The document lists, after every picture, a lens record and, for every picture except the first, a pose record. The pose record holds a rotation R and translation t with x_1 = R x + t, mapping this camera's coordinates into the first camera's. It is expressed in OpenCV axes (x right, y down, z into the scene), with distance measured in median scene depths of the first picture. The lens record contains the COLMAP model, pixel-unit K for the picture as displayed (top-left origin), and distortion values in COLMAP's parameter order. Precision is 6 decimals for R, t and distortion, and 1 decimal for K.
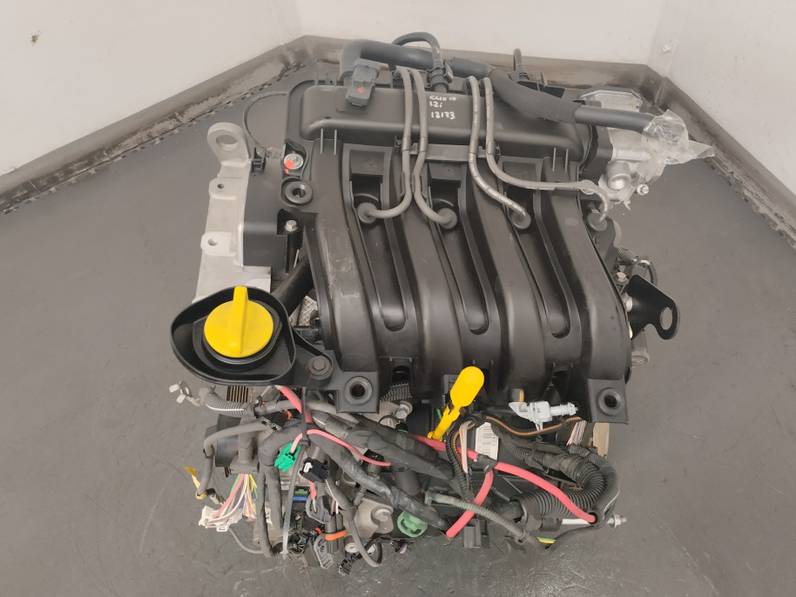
lens RADIAL K [[658.4, 0, 412.6], [0, 658.4, 280.3], [0, 0, 1]] dist [0.007739, -0.006963]
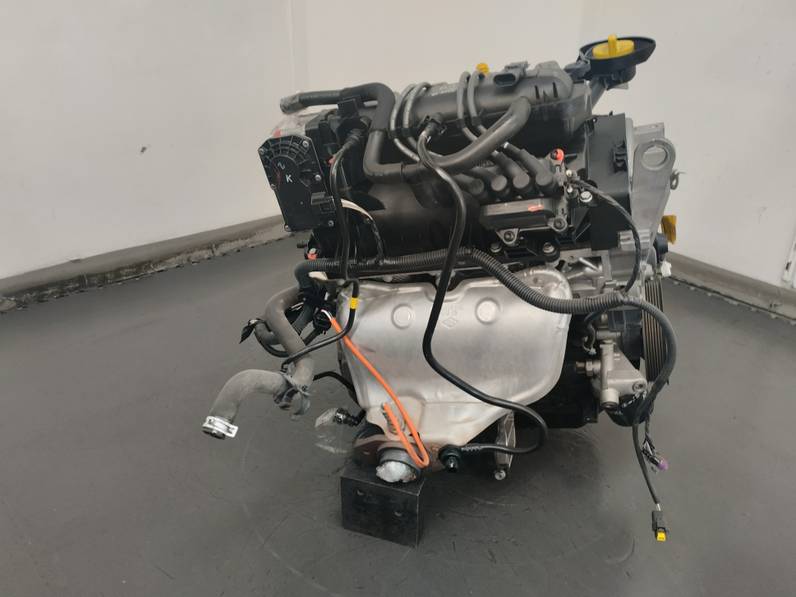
lens RADIAL K [[646.3, 0, 398.0], [0, 646.3, 298.5], [0, 0, 1]] dist [0.023853, -0.005488]
pose [[0.971348, 0.016440, 0.237093, -0.317587], [0.127999, 0.804369, -0.580178, 0.601327], [-0.200248, 0.593902, 0.779218, 0.036044]]
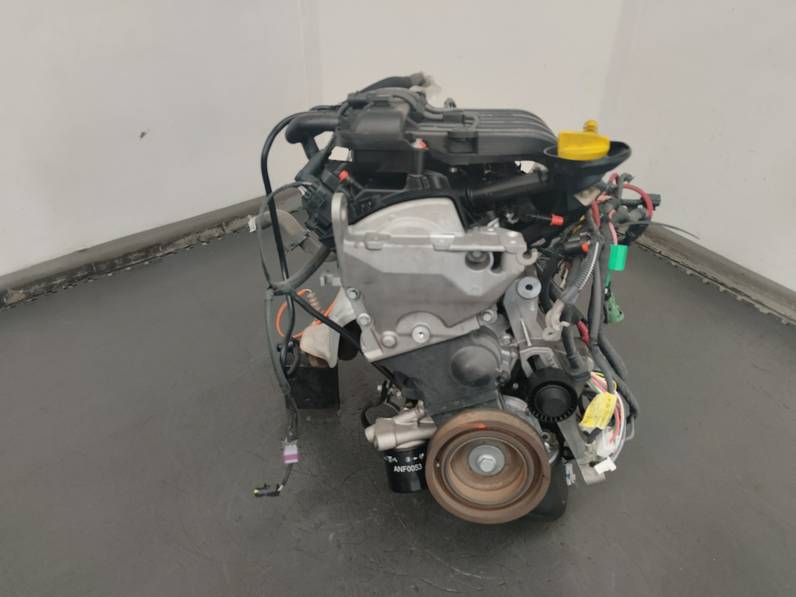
lens RADIAL K [[635.3, 0, 403.2], [0, 635.3, 295.7], [0, 0, 1]] dist [0.005055, 0.039718]
pose [[0.984850, 0.008038, 0.173223, -0.241030], [0.068126, 0.900677, -0.429115, 0.406551], [-0.159467, 0.434415, 0.886484, -0.037625]]
